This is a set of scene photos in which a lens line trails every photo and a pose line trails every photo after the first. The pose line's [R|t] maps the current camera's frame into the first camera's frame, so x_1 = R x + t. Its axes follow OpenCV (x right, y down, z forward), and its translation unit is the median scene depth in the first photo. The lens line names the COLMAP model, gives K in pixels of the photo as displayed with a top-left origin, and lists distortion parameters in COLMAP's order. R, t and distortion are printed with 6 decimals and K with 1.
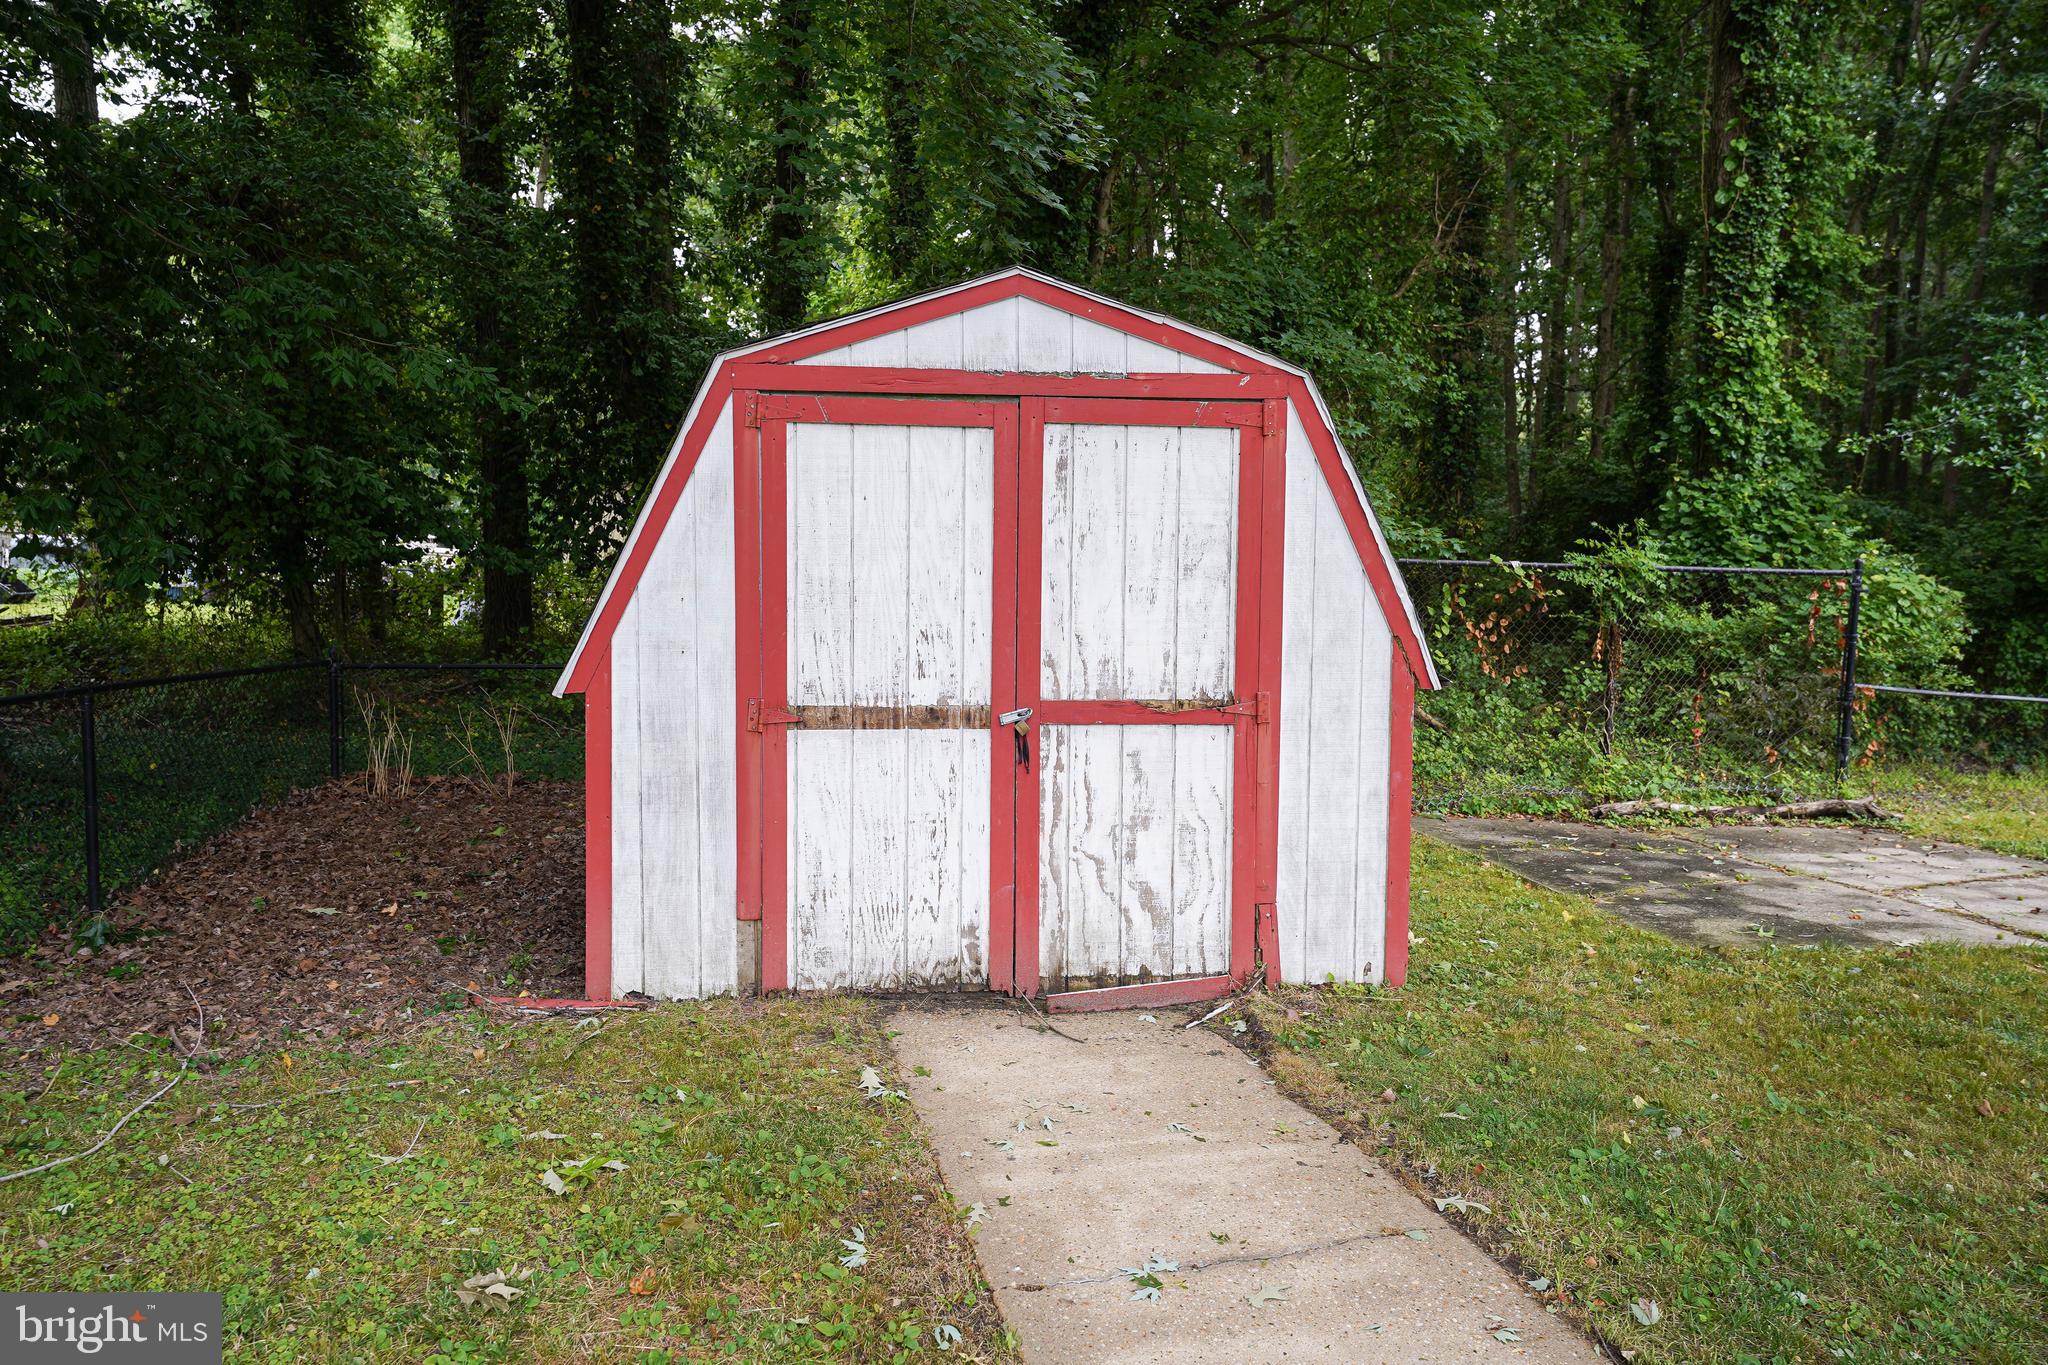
lens RADIAL K [[1360.8, 0, 1024.0], [0, 1360.8, 682.5], [0, 0, 1]] dist [0.023588, -0.001041]
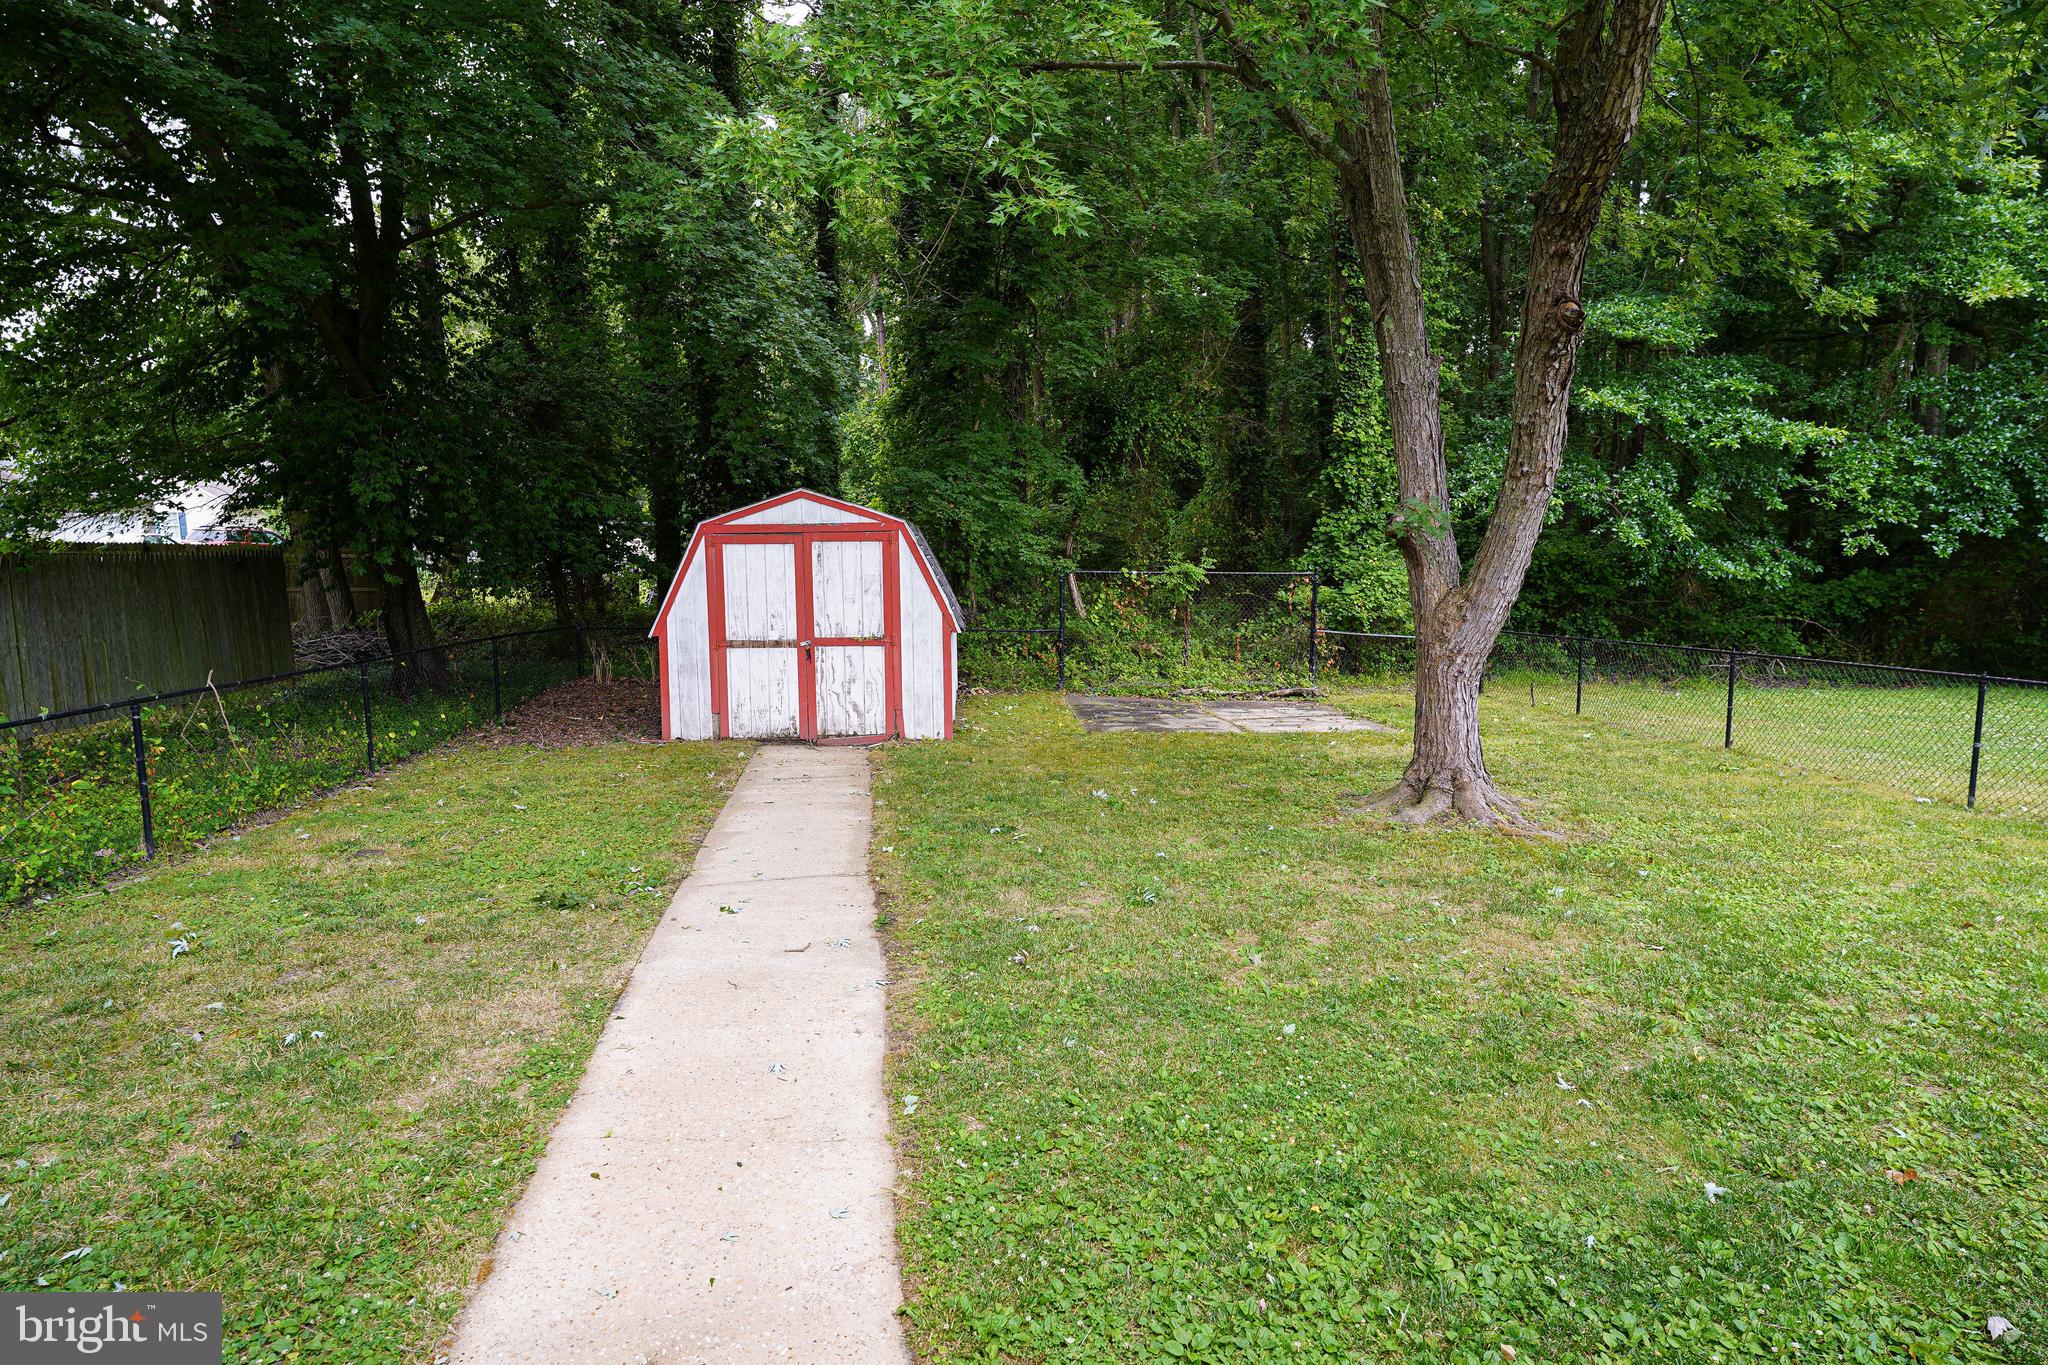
lens RADIAL K [[1141.7, 0, 1024.0], [0, 1141.7, 682.5], [0, 0, 1]] dist [0.001122, -0.001925]
pose [[0.995619, -0.004767, -0.093385, 0.659972], [0.008449, 0.999201, 0.039073, 0.016647], [0.093124, -0.039691, 0.994863, -1.323029]]
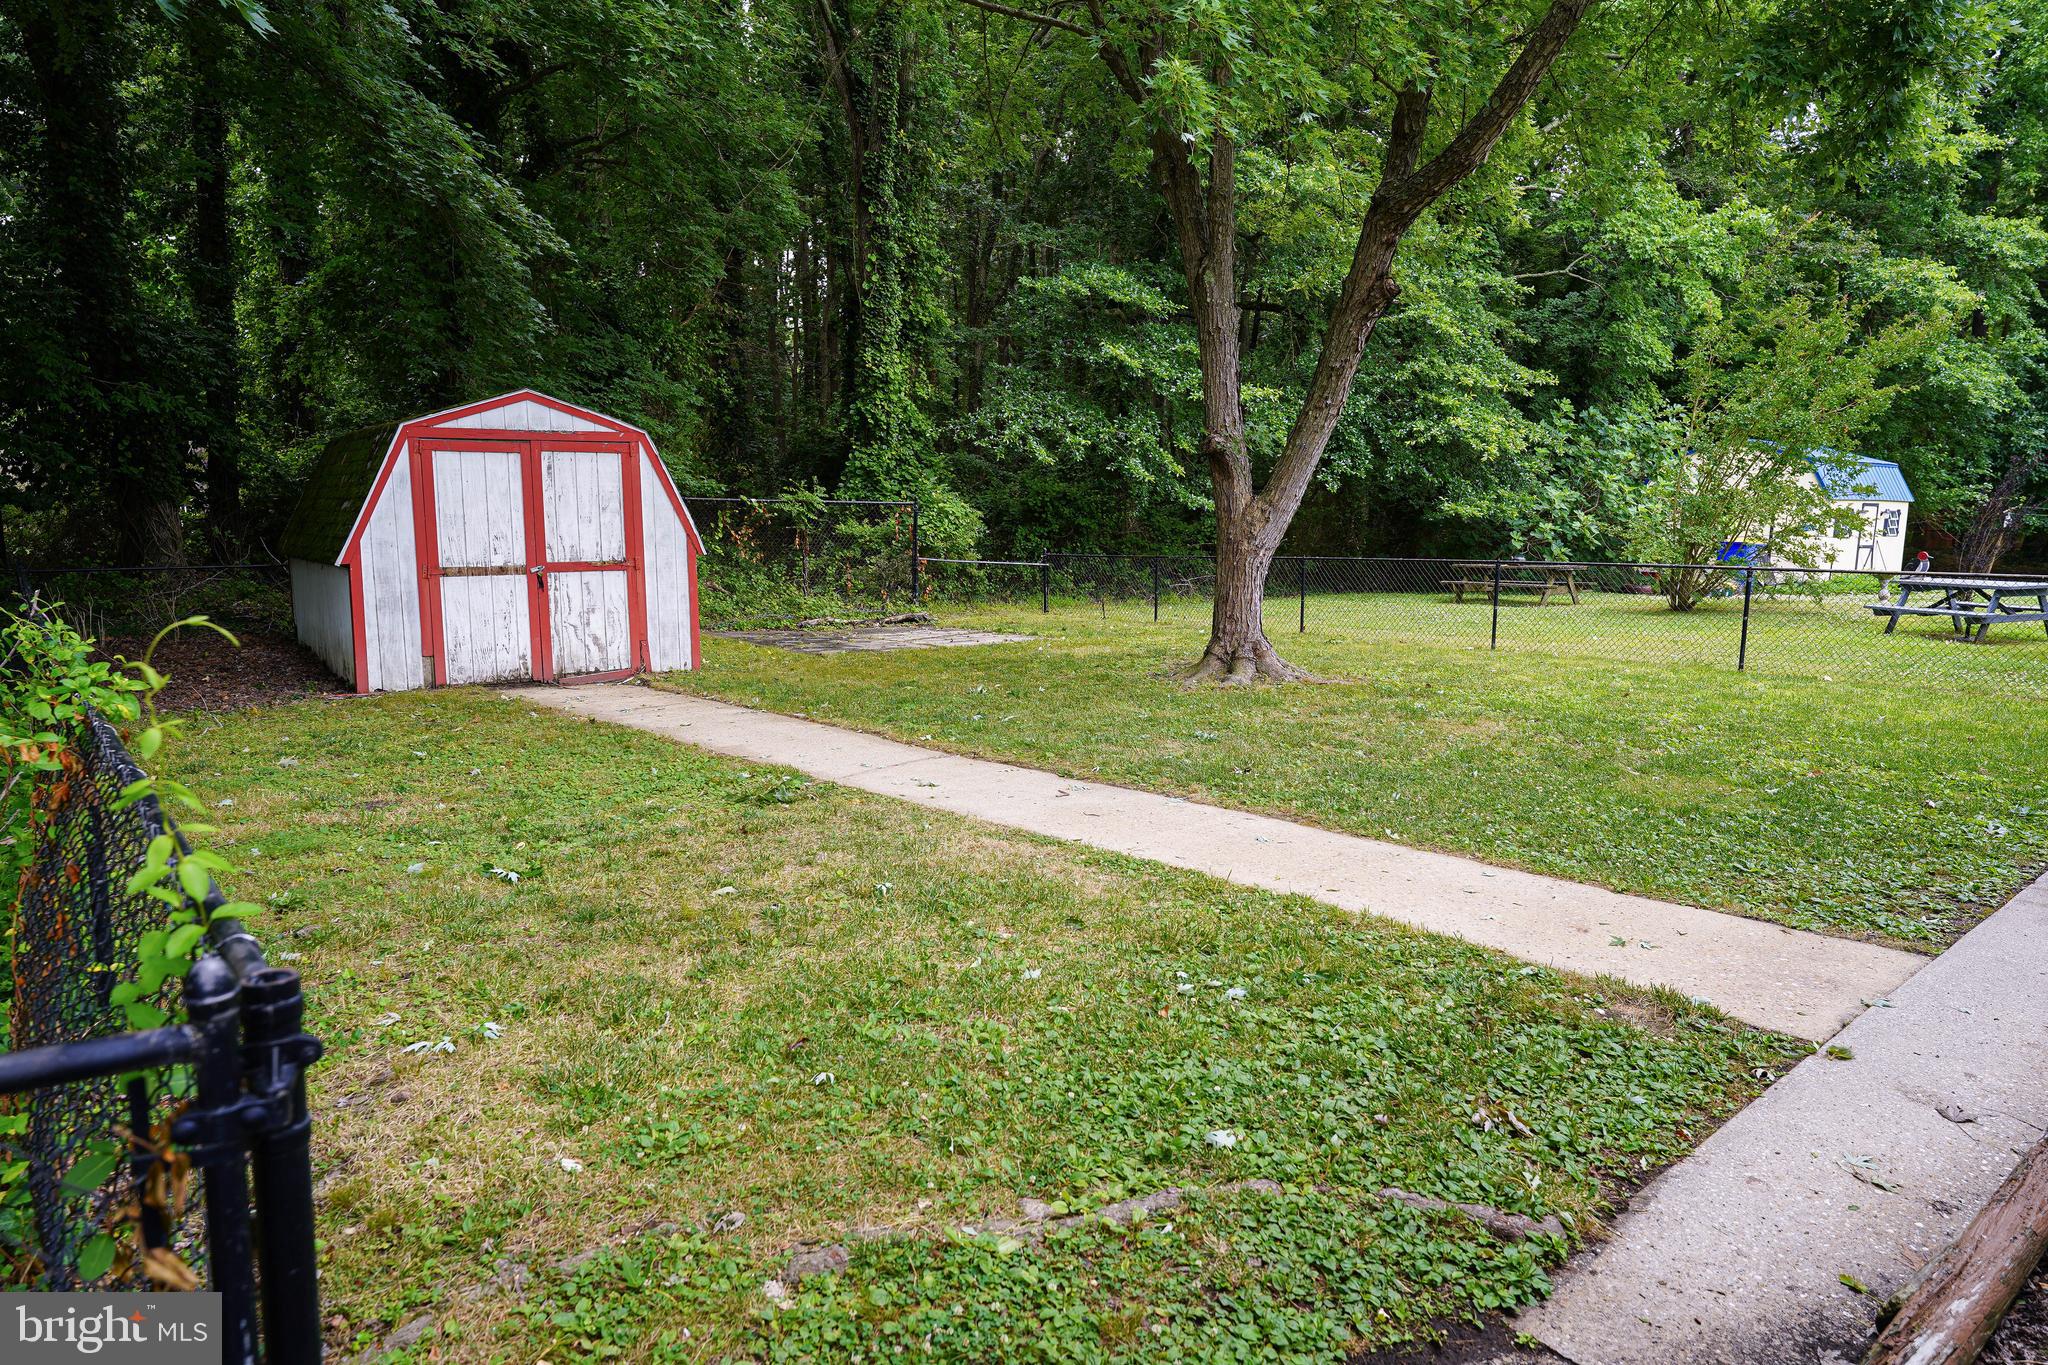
lens RADIAL K [[1251.0, 0, 1024.0], [0, 1251.0, 682.5], [0, 0, 1]] dist [0.009782, 0.000889]
pose [[0.873281, -0.077992, 0.480935, -0.338249], [0.044364, 0.995733, 0.080919, 0.083230], [-0.485194, -0.049329, 0.873014, -1.411764]]
